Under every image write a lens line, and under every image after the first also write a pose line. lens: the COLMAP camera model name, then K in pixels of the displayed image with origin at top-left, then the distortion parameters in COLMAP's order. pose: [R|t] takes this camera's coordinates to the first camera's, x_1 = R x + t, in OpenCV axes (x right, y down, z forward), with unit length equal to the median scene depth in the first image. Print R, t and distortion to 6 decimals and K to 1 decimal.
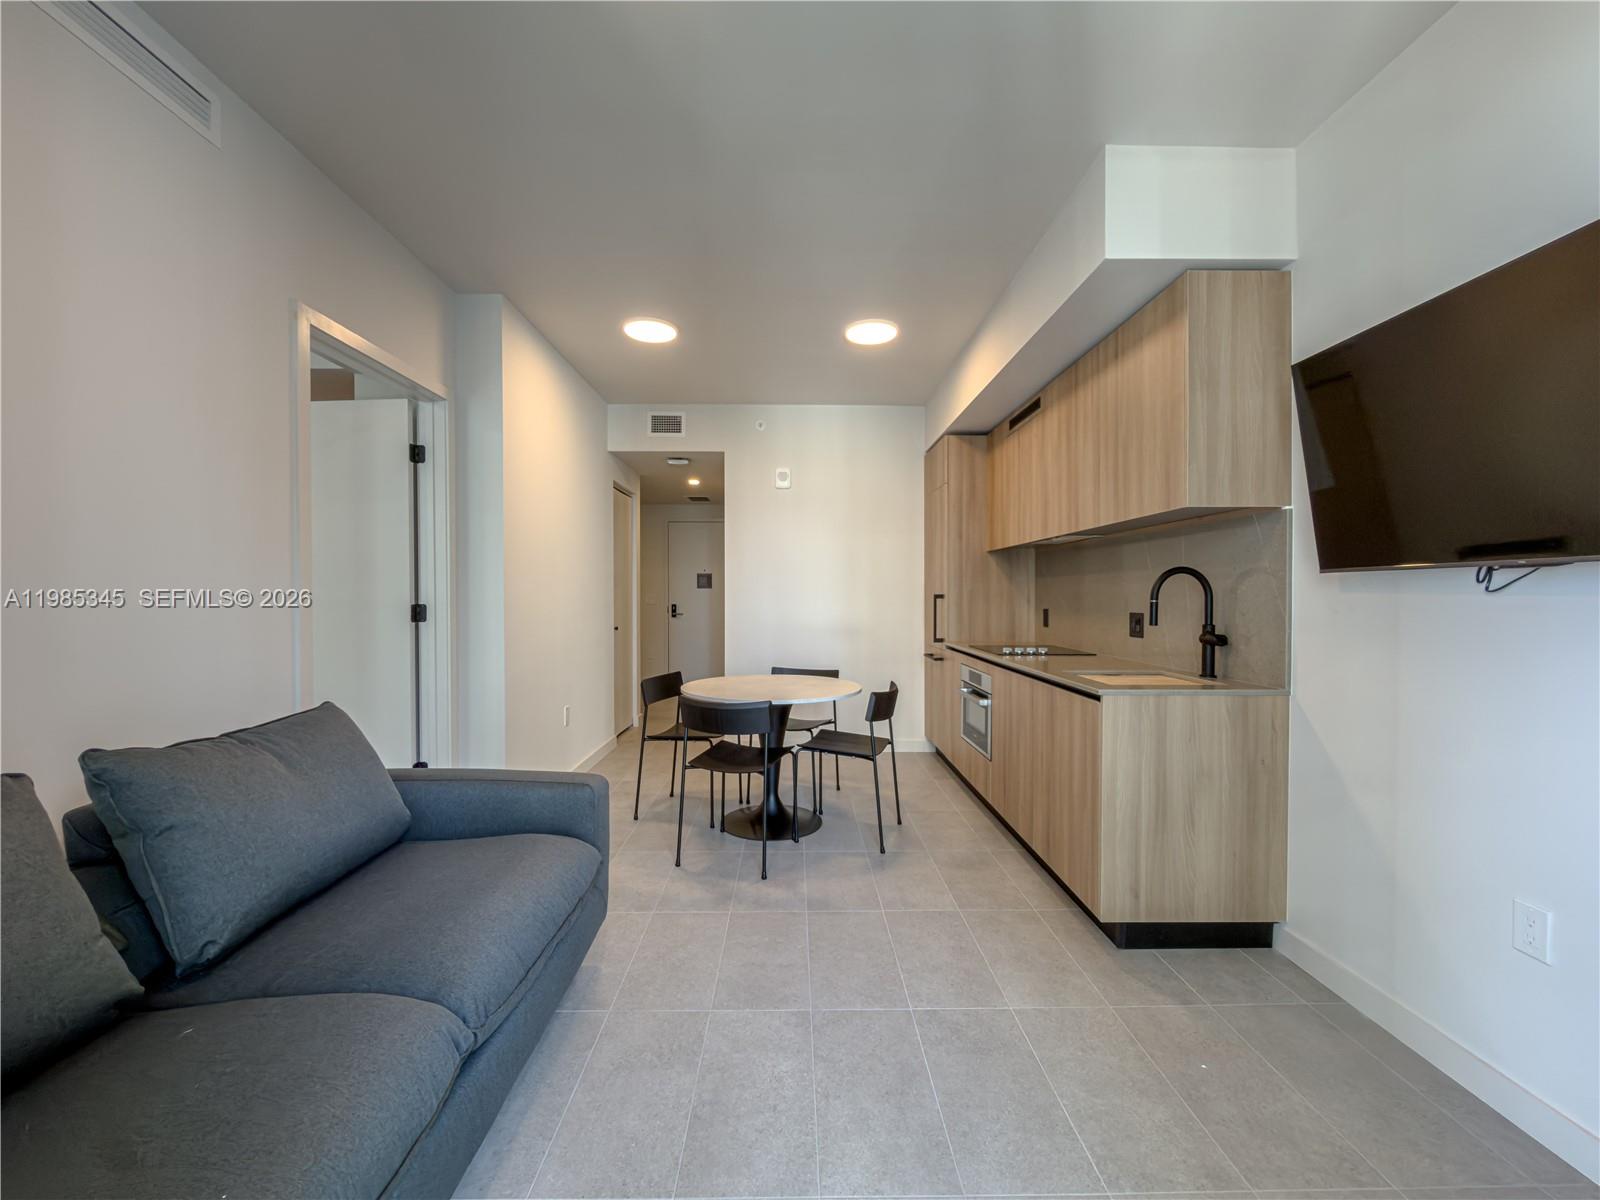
lens RADIAL K [[651.6, 0, 784.7], [0, 651.6, 605.9], [0, 0, 1]] dist [-0.001446, 0.000518]
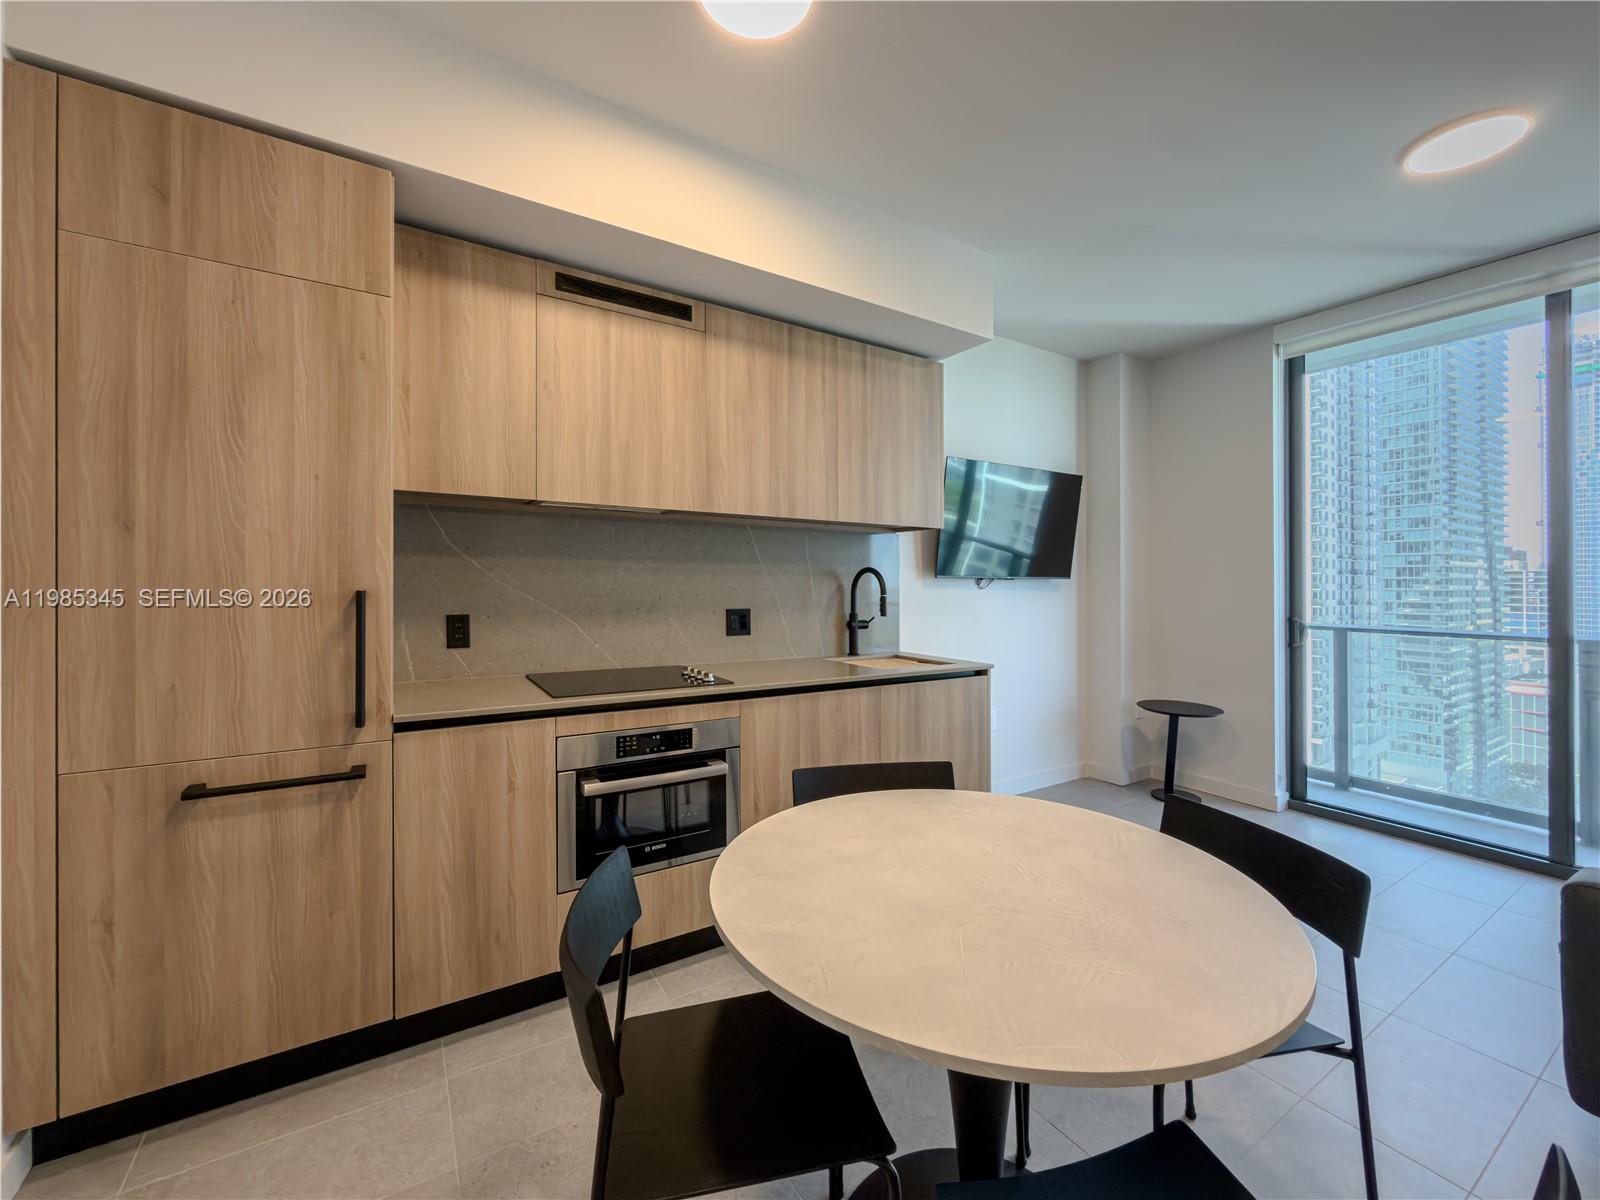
lens RADIAL K [[651.6, 0, 794.8], [0, 651.6, 581.4], [0, 0, 1]] dist [-0.001446, 0.000518]
pose [[-0.540876, 0.001825, 0.841100, -0.201517], [0.009024, 0.999953, 0.003633, -0.022329], [-0.841054, 0.009555, -0.540867, 1.022044]]
